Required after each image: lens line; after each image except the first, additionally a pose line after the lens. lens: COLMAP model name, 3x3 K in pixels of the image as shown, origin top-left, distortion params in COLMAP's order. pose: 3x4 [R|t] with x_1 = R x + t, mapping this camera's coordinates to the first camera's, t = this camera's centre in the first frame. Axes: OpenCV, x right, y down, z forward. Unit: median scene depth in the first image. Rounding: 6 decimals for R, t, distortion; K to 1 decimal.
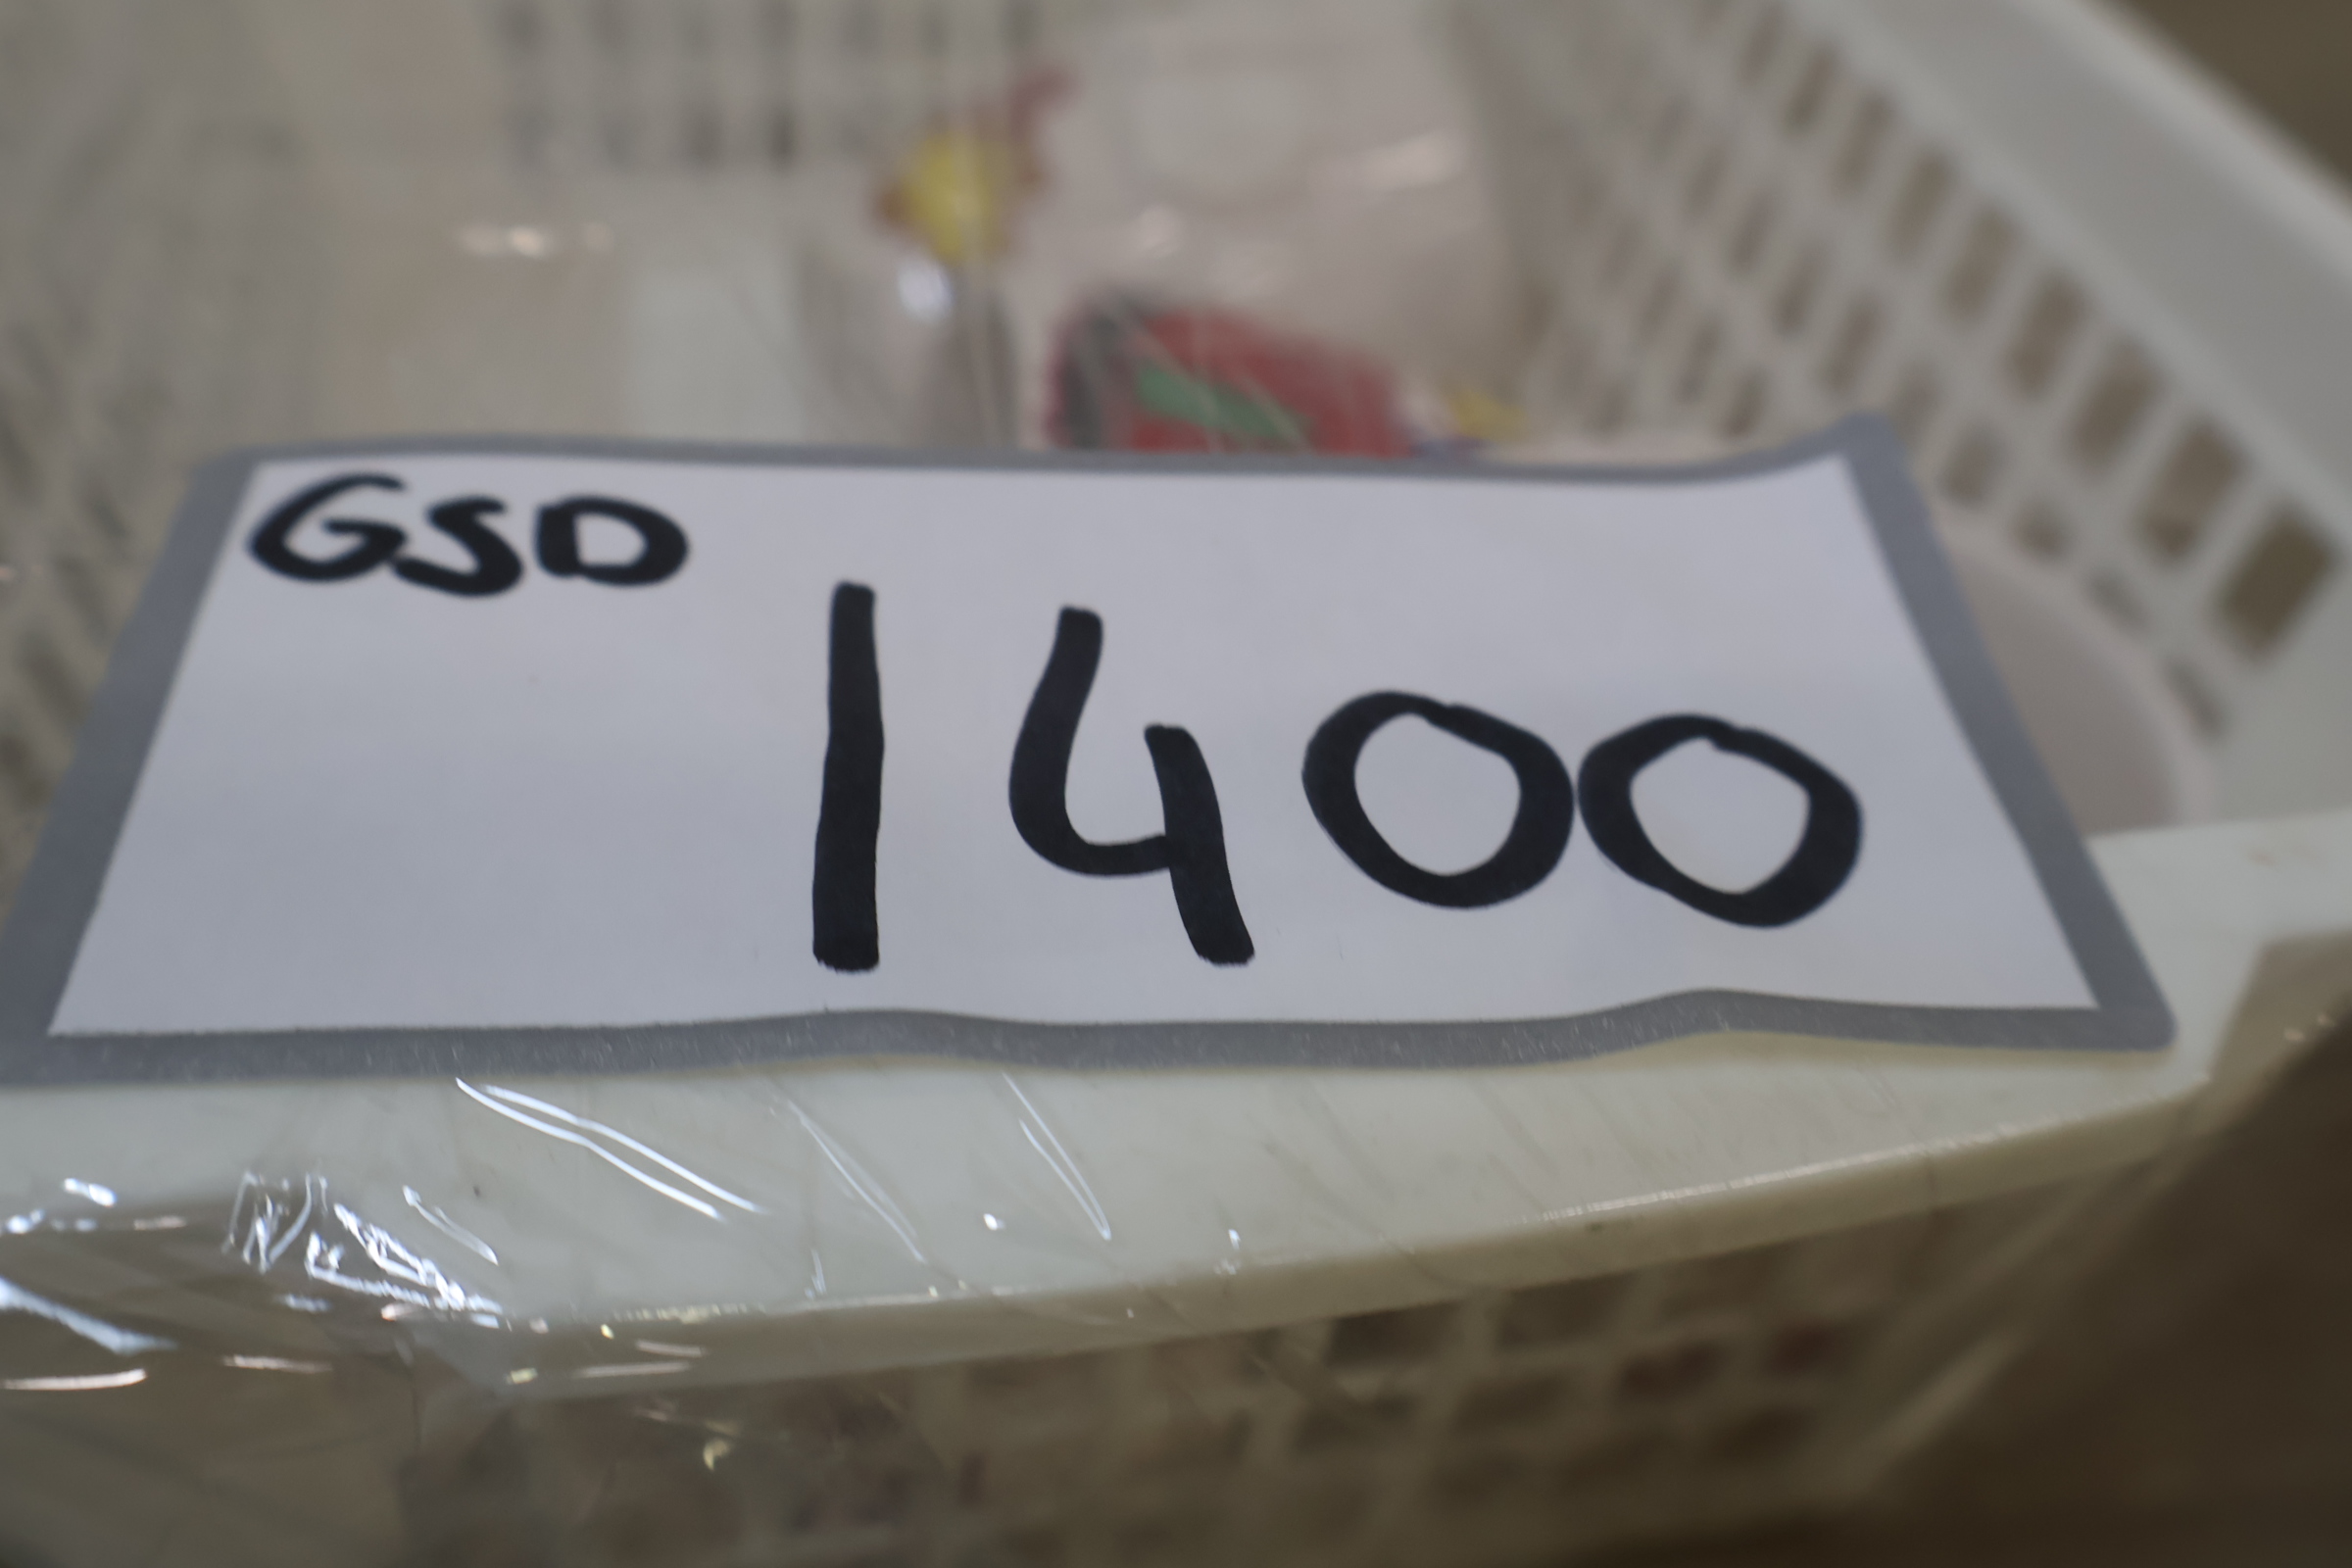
lens RADIAL K [[2172.9, 0, 1174.8], [0, 2172.9, 743.4], [0, 0, 1]] dist [-0.011465, -0.003929]
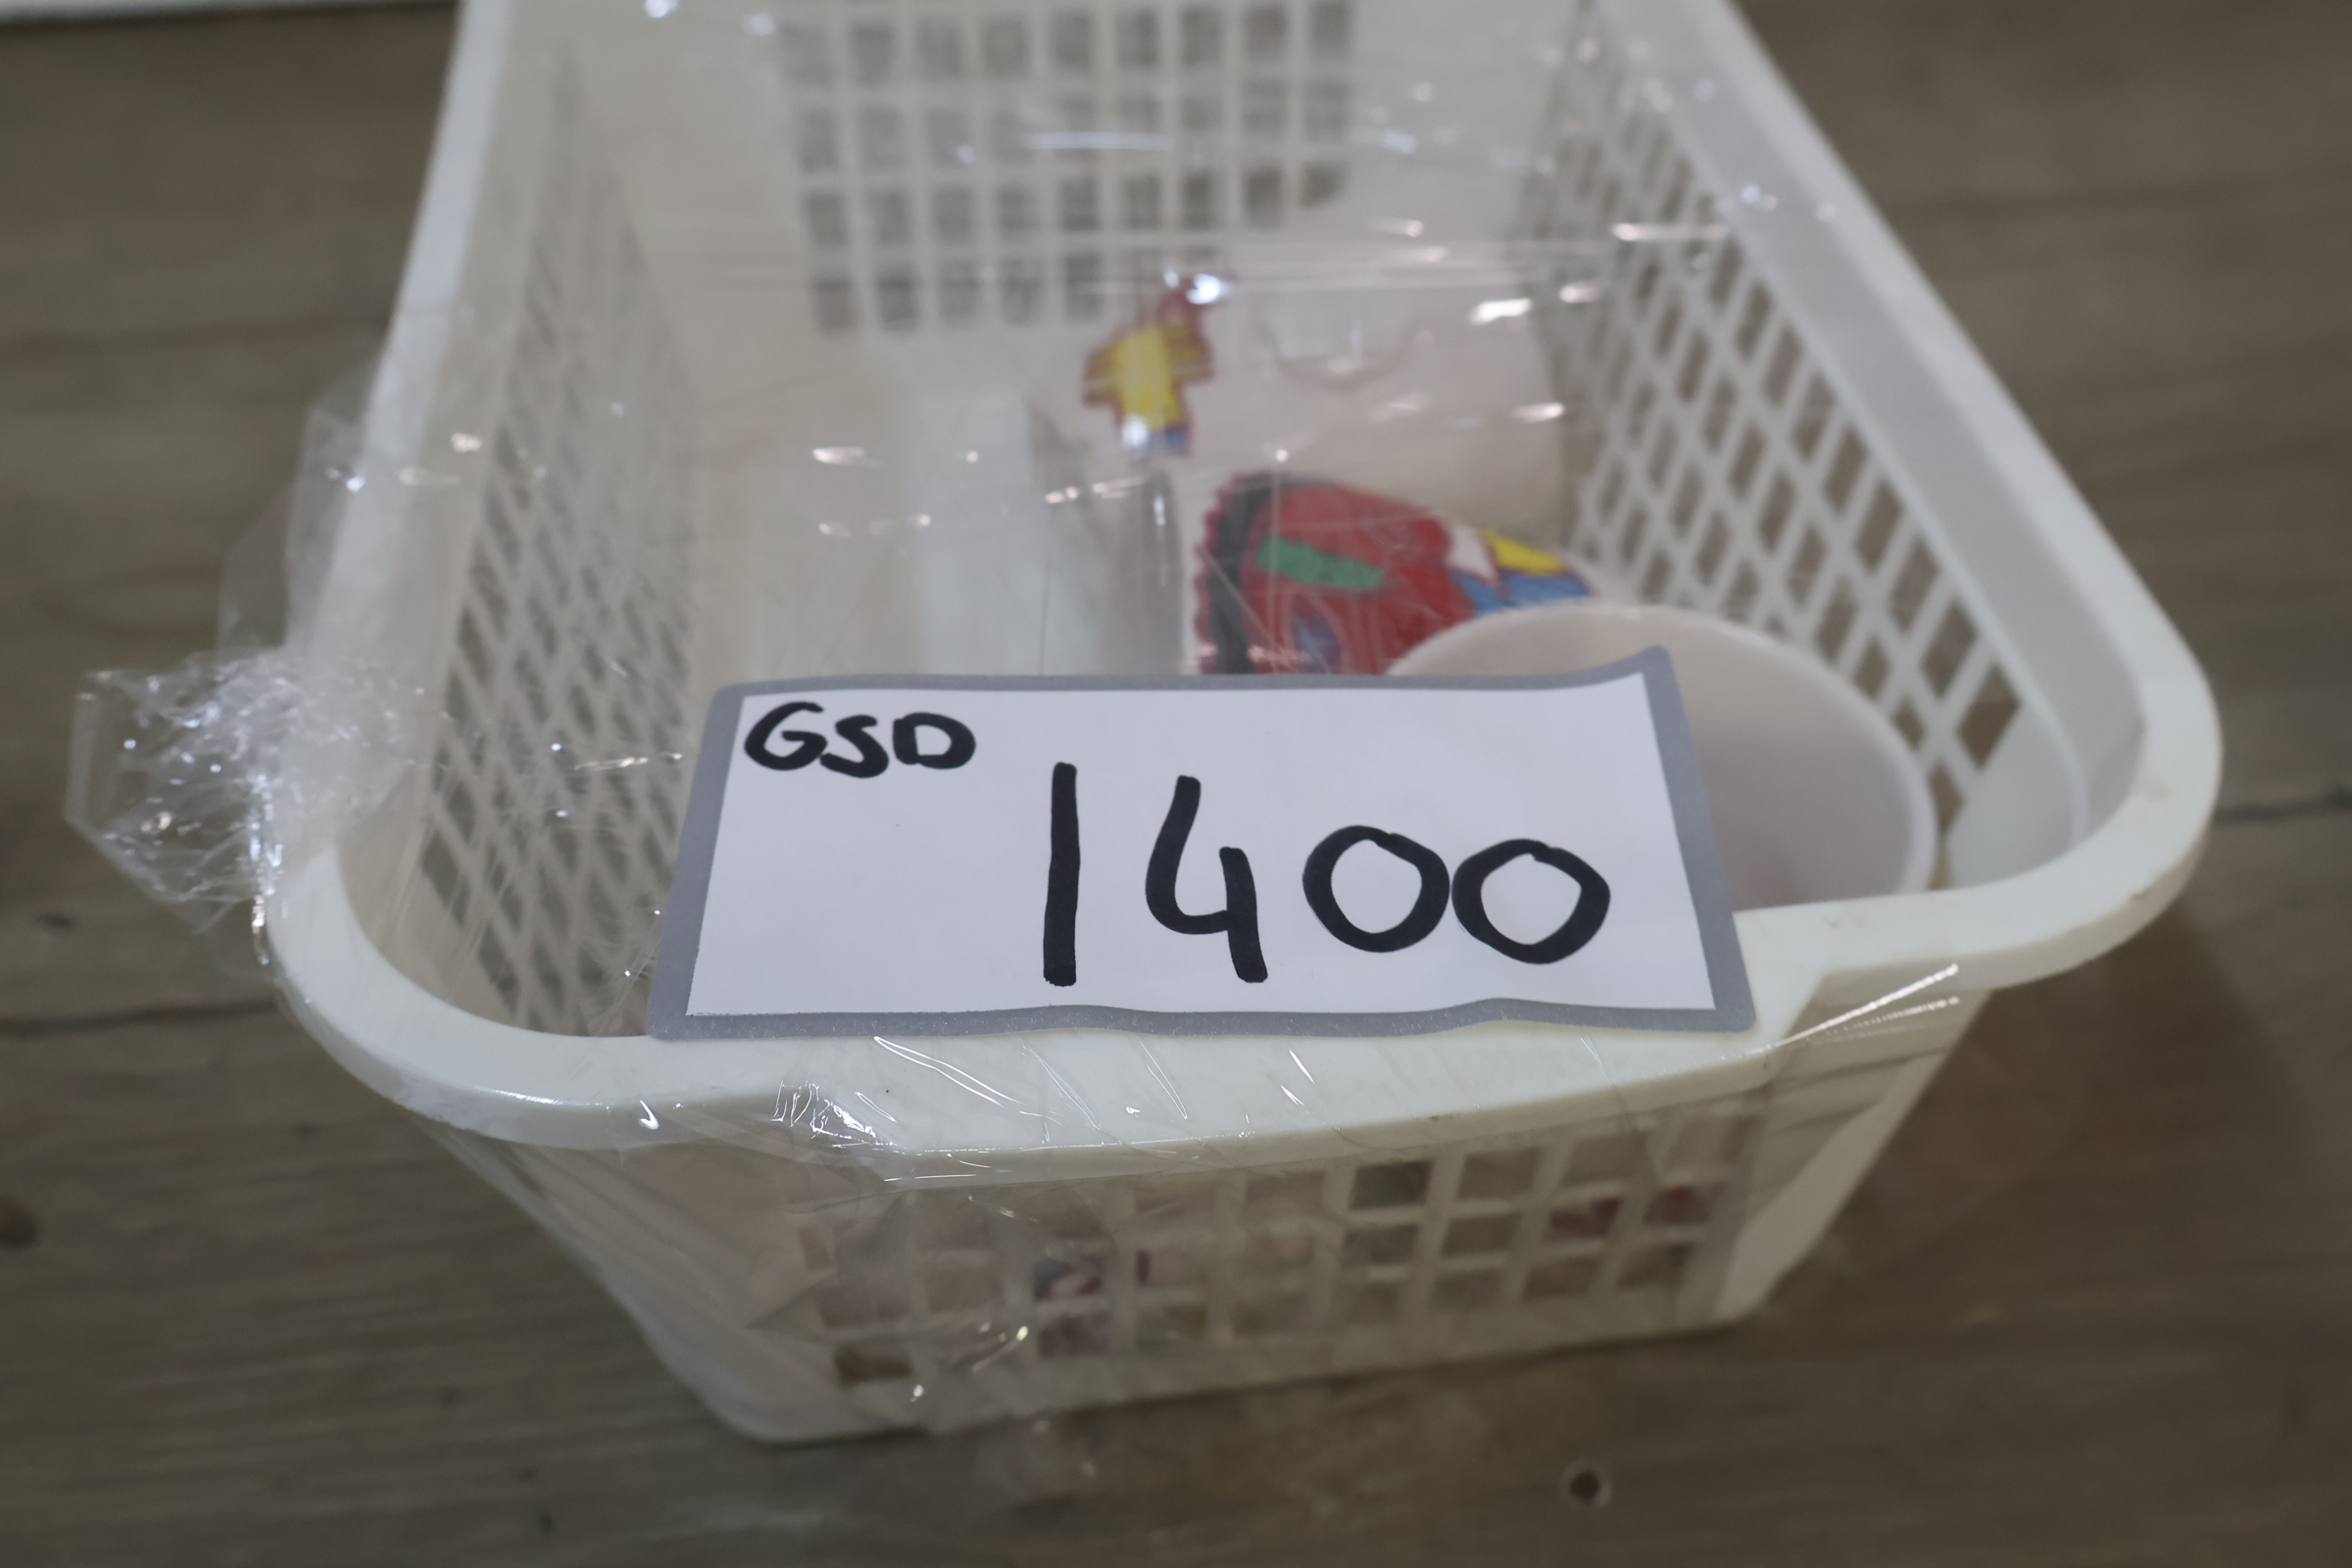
lens RADIAL K [[2121.5, 0, 1176.0], [0, 2121.5, 784.0], [0, 0, 1]] dist [0.013882, 0.010015]
pose [[0.994208, 0.000359, -0.107471, 0.154716], [0.005616, 0.998455, 0.055285, -0.175505], [0.107324, -0.055568, 0.992670, -0.860582]]
